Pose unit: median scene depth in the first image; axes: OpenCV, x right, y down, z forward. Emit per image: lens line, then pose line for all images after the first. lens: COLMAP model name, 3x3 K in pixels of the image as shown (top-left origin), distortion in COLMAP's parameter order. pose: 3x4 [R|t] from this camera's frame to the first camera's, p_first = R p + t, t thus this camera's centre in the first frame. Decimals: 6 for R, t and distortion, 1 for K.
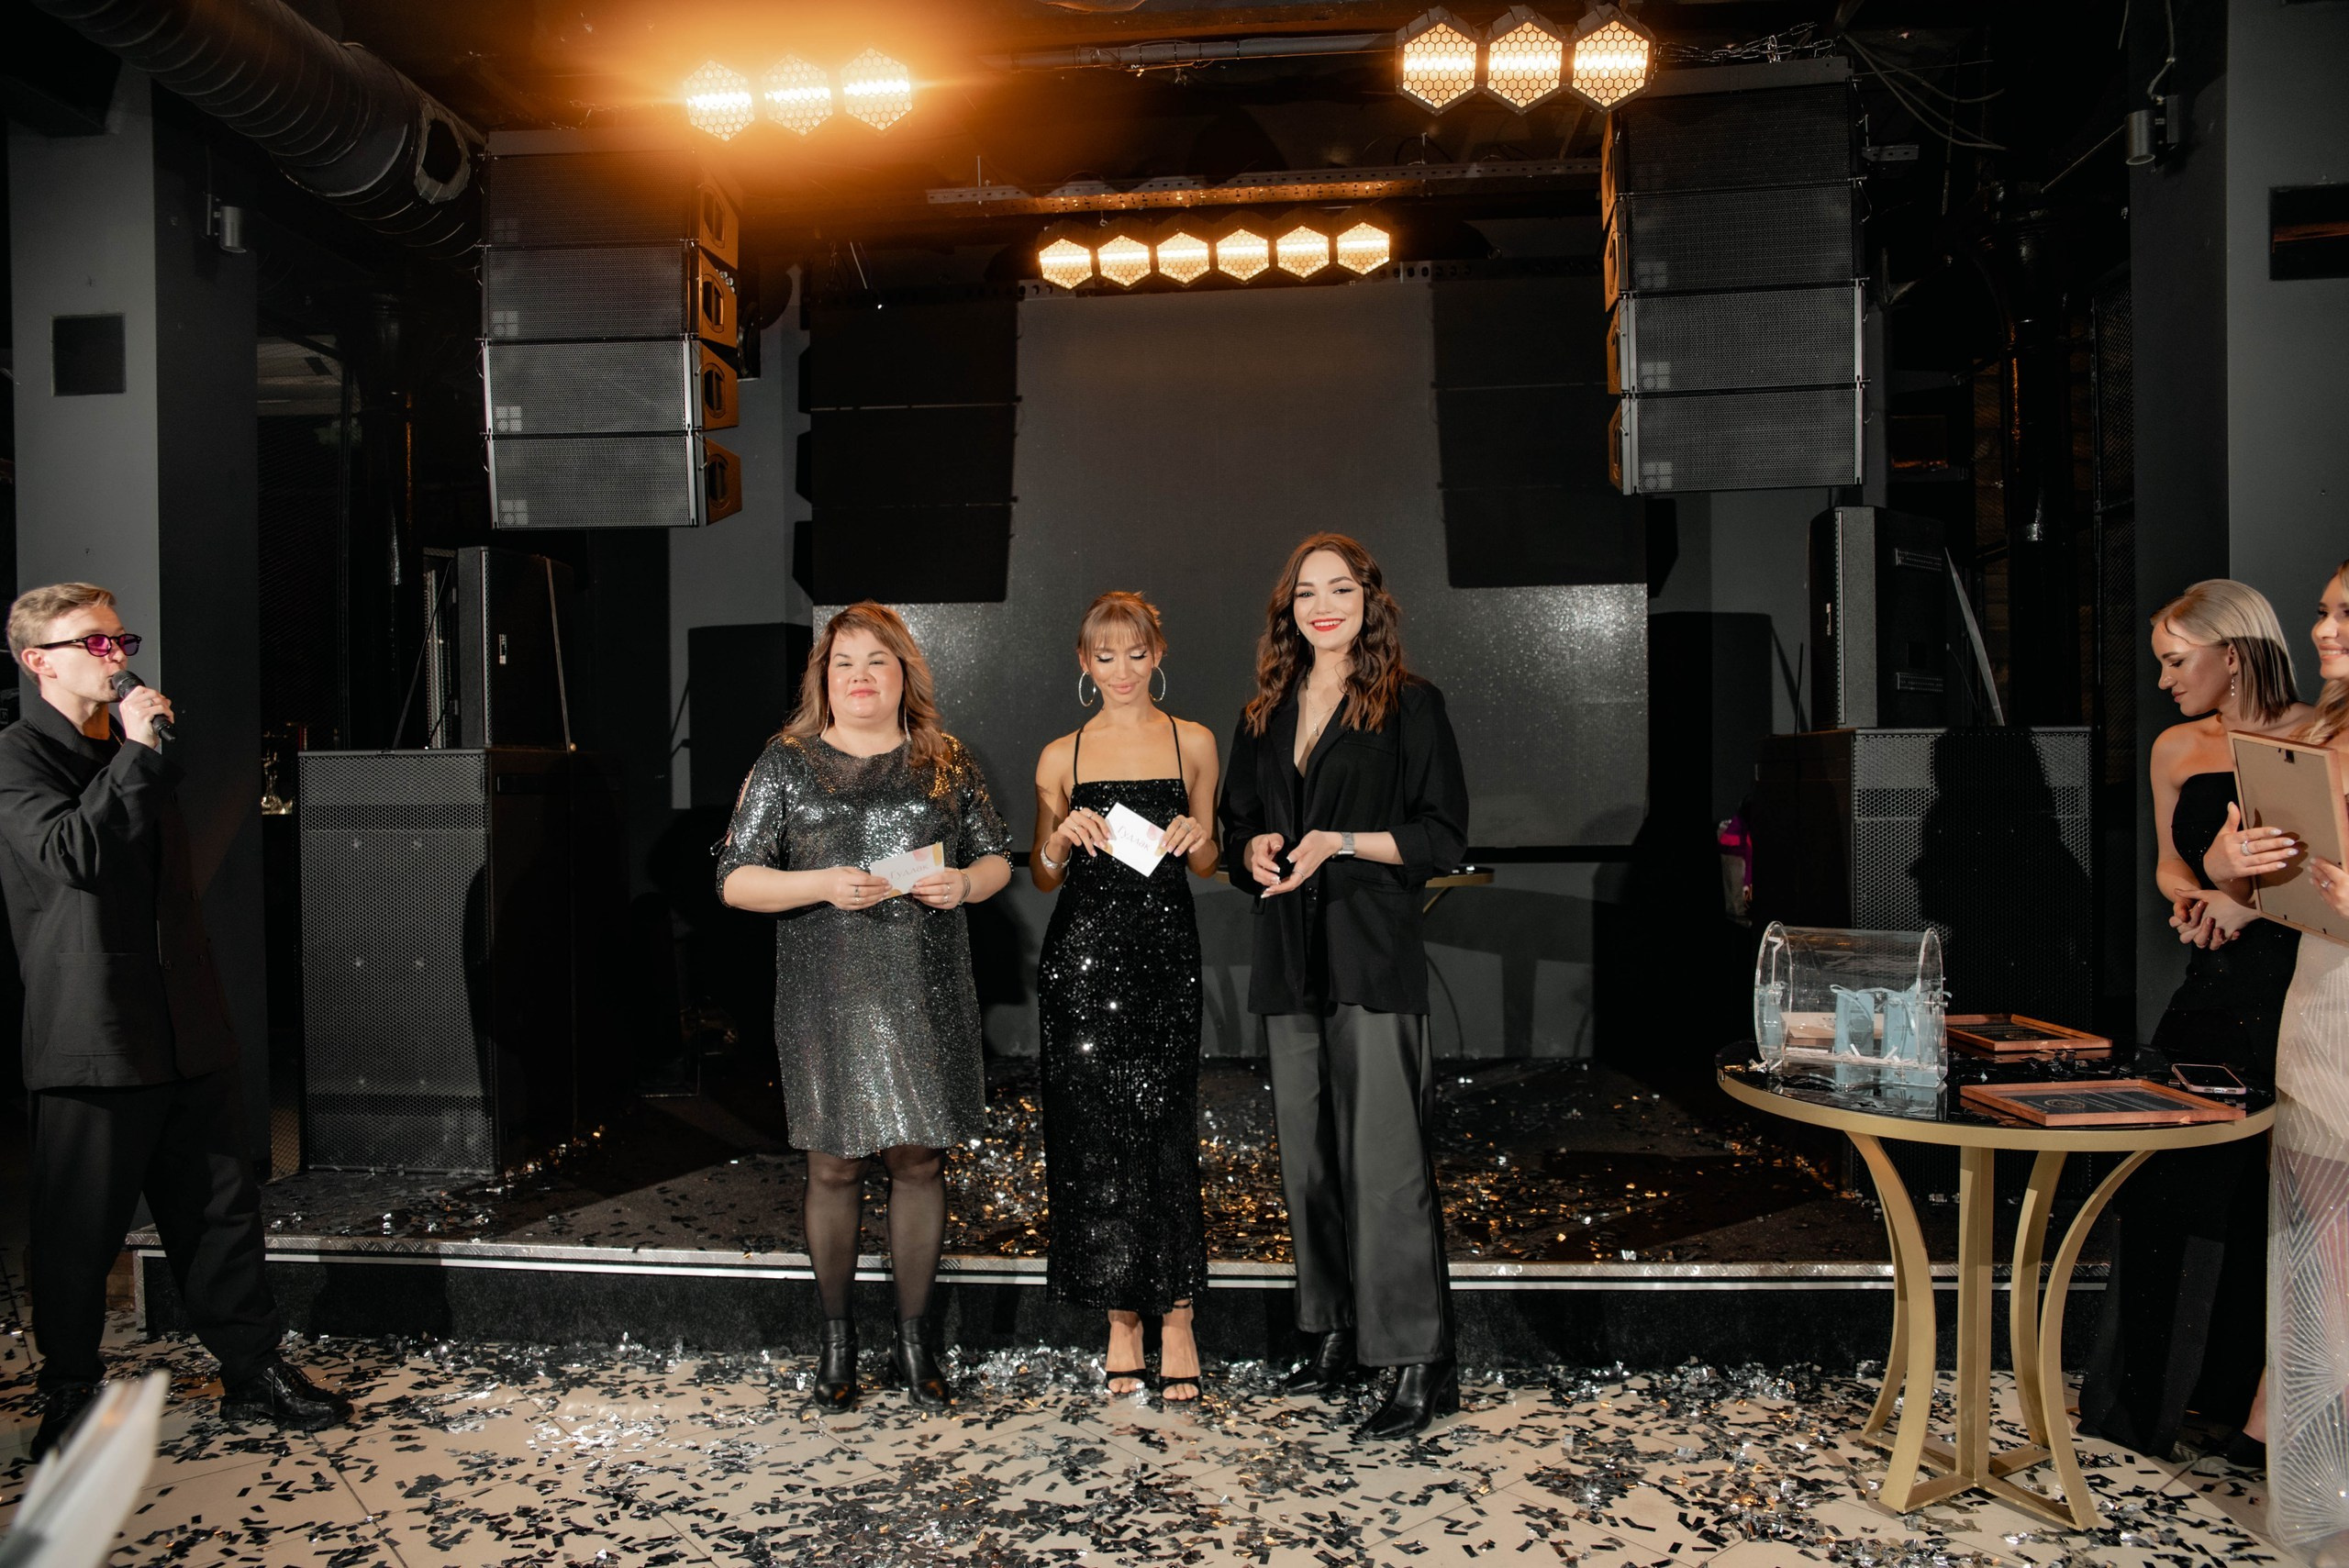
lens RADIAL K [[1594.9, 0, 1175.3], [0, 1594.9, 807.7], [0, 0, 1]] dist [-0.109752, 0.090219]
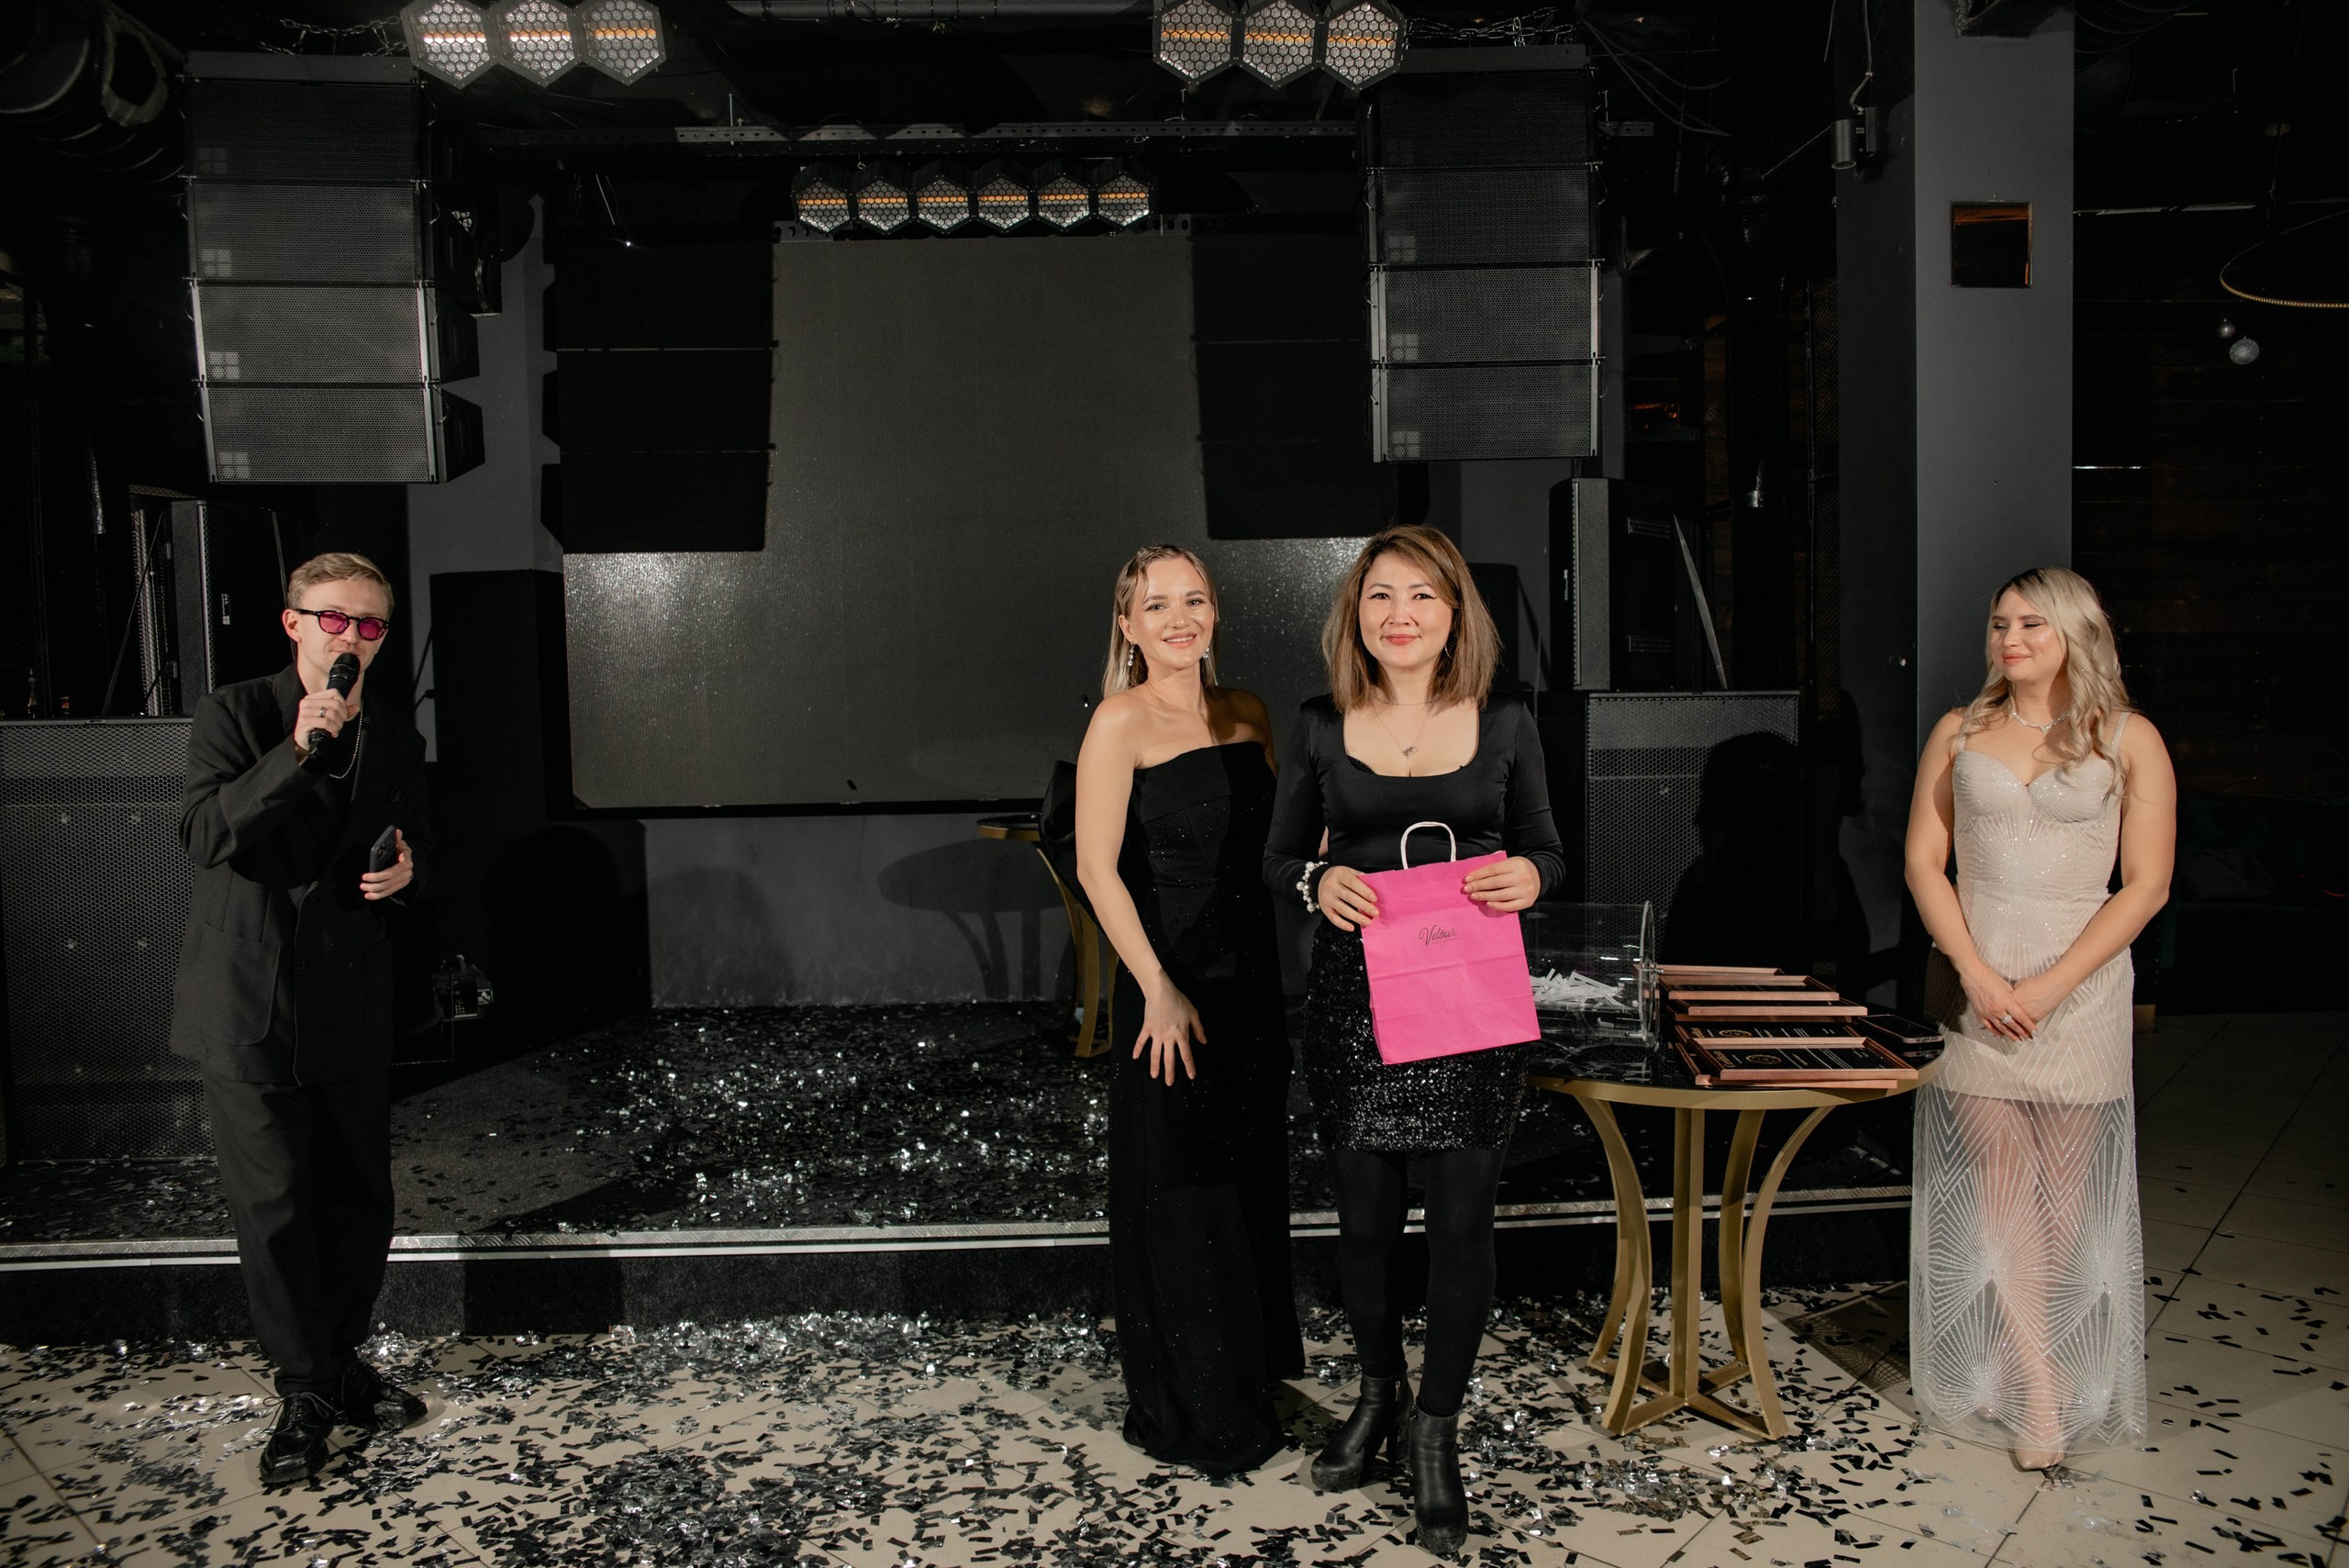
lens RADIAL K [[1595.6, 0, 1170.2], [0, 1595.6, 787.7], [0, 0, 1]] dist [-0.111056, 0.092216]
pose [[0.990040, -0.012929, 0.140193, 0.004802], [0.007252, 0.999136, 0.040930, -0.030508], [-0.140601, -0.039506, 0.989278, -0.015747]]
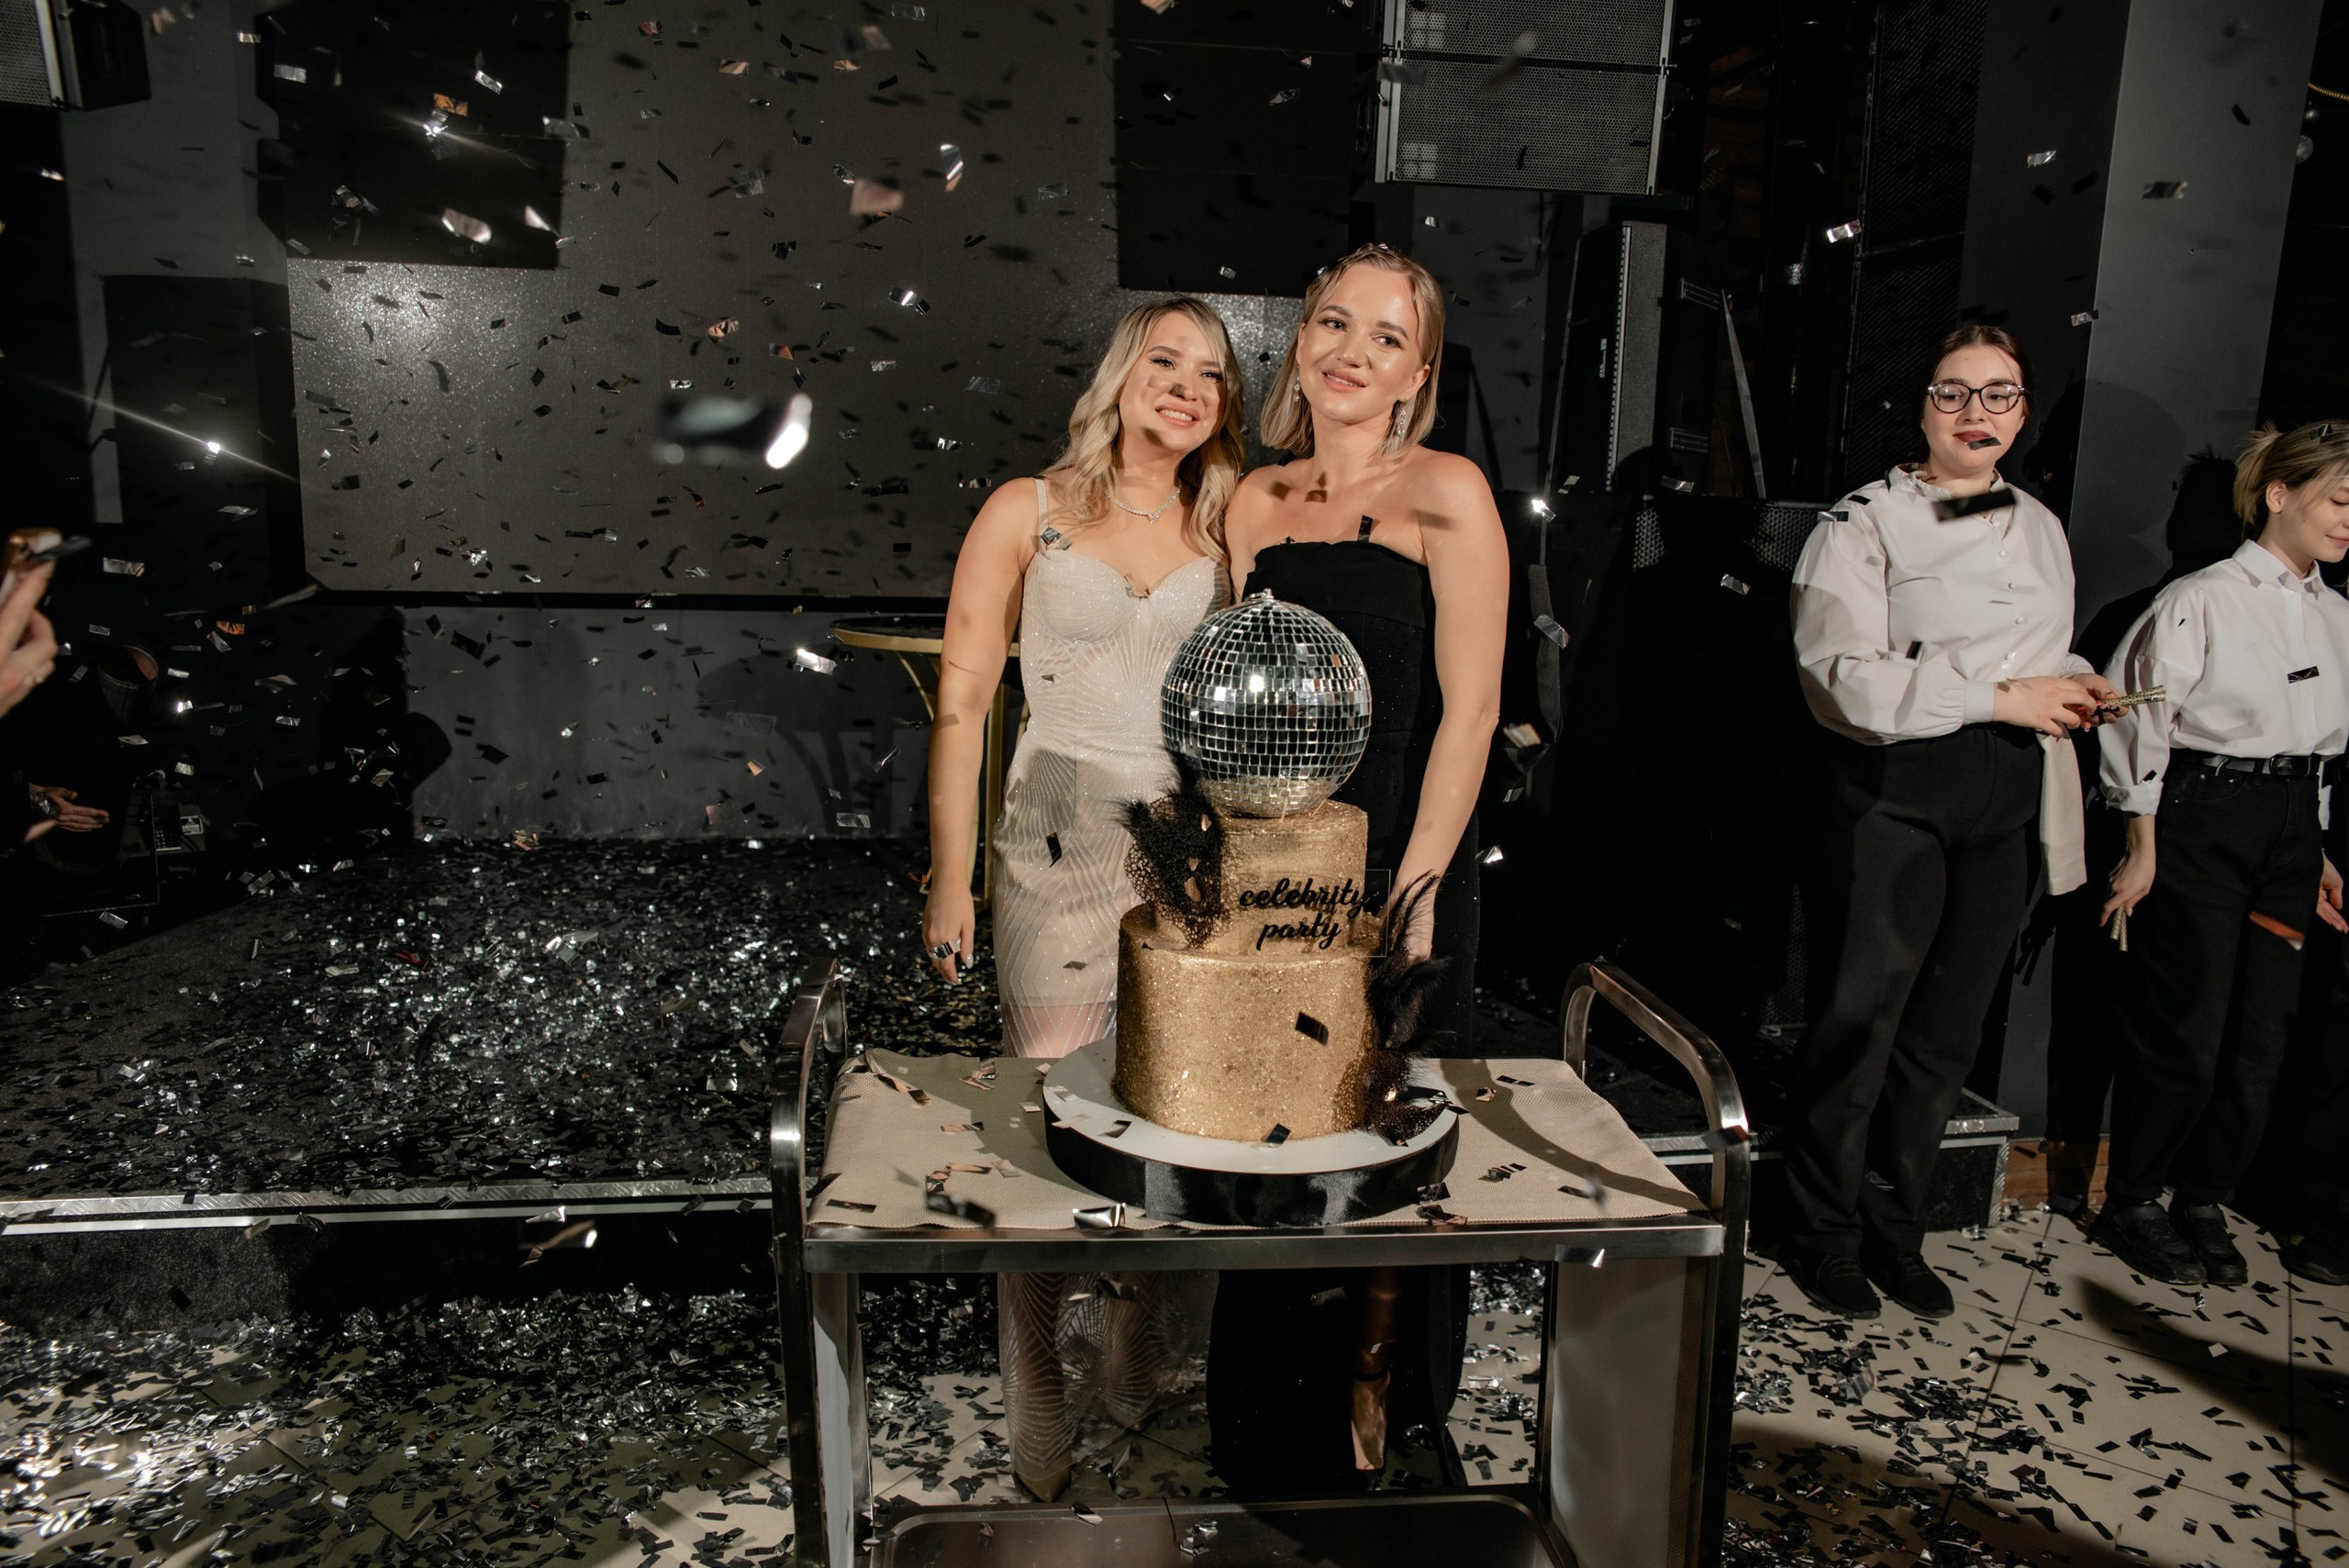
lens RADIAL K [[1599.0, 0, 1172.5], [0, 1599.0, 782.2], [0, 0, 1]] dist [-0.113085, 0.095593]
pose [[0.964702, -0.003607, 0.263321, -0.026994], [-0.039121, 0.986848, 0.156843, -0.020235], [-0.260424, -0.161608, 0.951873, 0.226377]]
